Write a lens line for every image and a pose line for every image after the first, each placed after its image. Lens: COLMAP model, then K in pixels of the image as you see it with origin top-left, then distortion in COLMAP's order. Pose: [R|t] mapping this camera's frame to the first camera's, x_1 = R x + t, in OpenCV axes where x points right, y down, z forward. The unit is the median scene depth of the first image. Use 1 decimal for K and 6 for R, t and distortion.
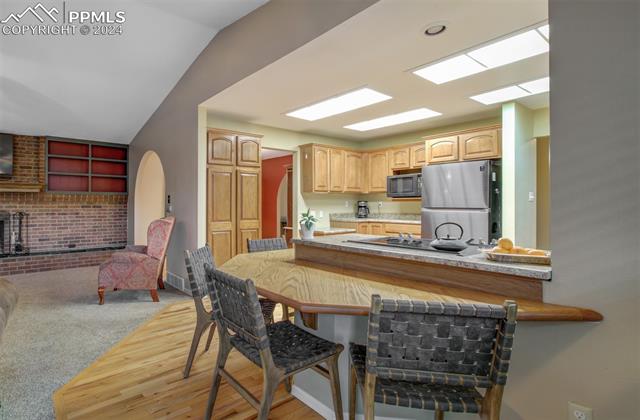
lens RADIAL K [[300.2, 0, 280.3], [0, 300.2, 205.7], [0, 0, 1]] dist [-0.003690, 0.002812]
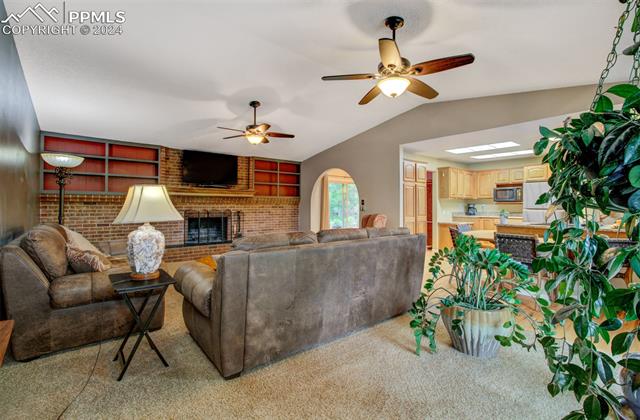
lens RADIAL K [[300.2, 0, 318.3], [0, 300.2, 209.6], [0, 0, 1]] dist [-0.003690, 0.002812]
pose [[0.998076, 0.003666, 0.061899, -0.589215], [-0.004133, 0.999964, 0.007409, 0.004293], [-0.061869, -0.007651, 0.998055, -0.442542]]
